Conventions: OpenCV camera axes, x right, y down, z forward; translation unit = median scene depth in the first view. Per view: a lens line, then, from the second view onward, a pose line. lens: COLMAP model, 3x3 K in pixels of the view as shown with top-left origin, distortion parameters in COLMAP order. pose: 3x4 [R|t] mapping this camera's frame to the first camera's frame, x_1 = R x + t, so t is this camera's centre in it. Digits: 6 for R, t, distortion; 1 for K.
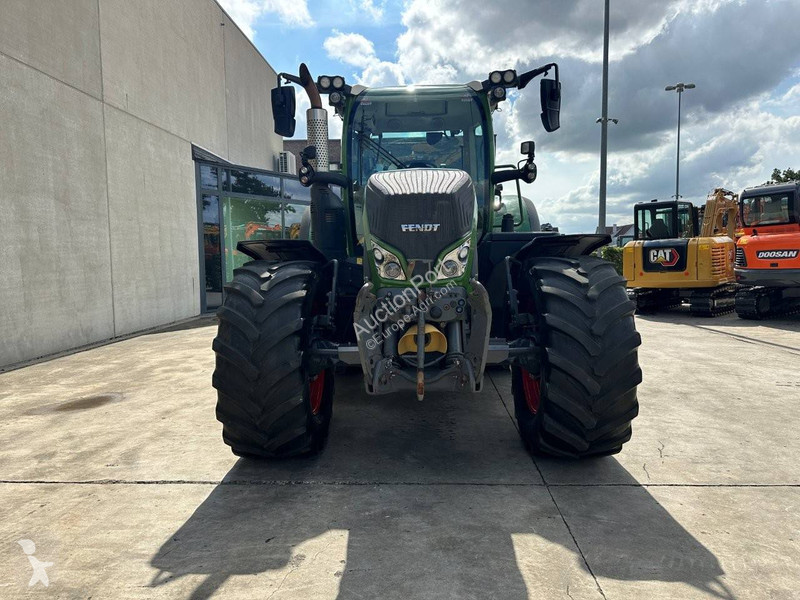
lens RADIAL K [[561.9, 0, 396.8], [0, 561.9, 299.5], [0, 0, 1]] dist [0.035506, -0.042741]
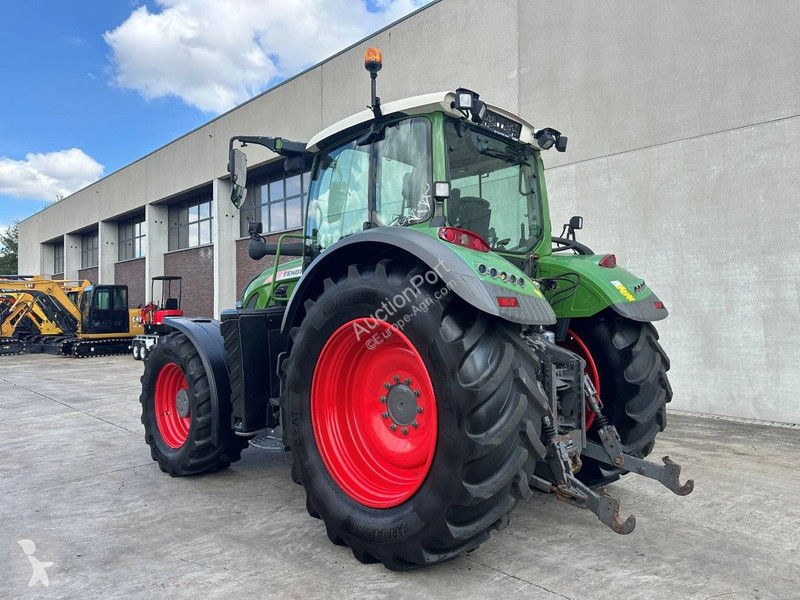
lens RADIAL K [[561.9, 0, 403.6], [0, 561.9, 302.5], [0, 0, 1]] dist [0.035506, -0.042741]
pose [[-0.672073, 0.007452, -0.740447, 1.023848], [-0.038419, 0.998252, 0.044918, -0.241857], [0.739487, 0.058636, -0.670612, 2.397915]]
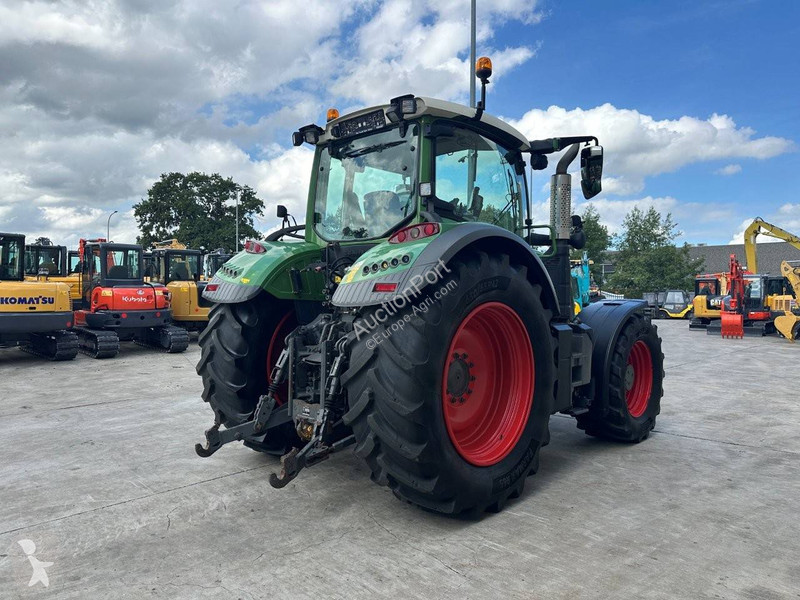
lens RADIAL K [[561.9, 0, 394.5], [0, 561.9, 297.1], [0, 0, 1]] dist [0.035506, -0.042741]
pose [[-0.749861, 0.012008, 0.661486, -0.802458], [0.057247, 0.997263, 0.046792, -0.228793], [-0.659114, 0.072955, -0.748496, 2.666278]]
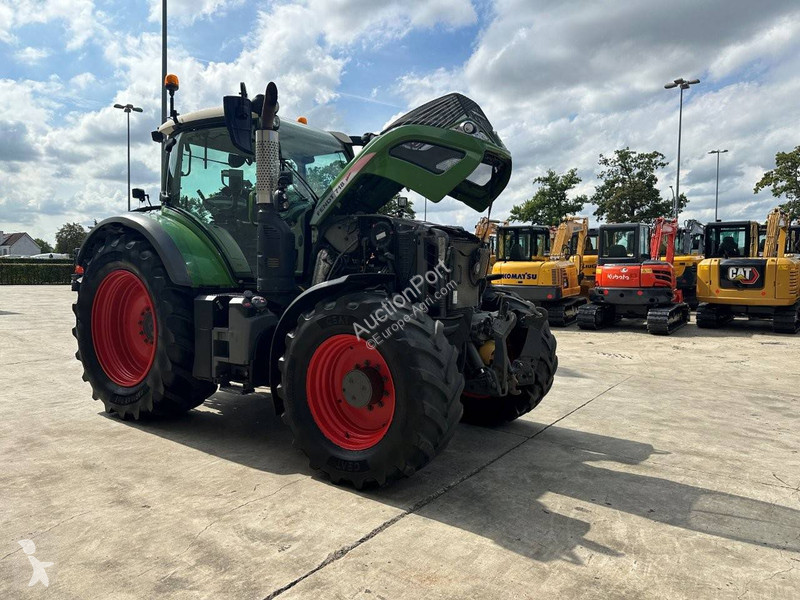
lens RADIAL K [[561.9, 0, 396.8], [0, 561.9, 305.1], [0, 0, 1]] dist [0.035506, -0.042741]
pose [[0.537132, -0.028871, 0.843004, -1.090640], [0.040123, 0.999157, 0.008654, -0.056561], [-0.842544, 0.029175, 0.537837, 0.417531]]
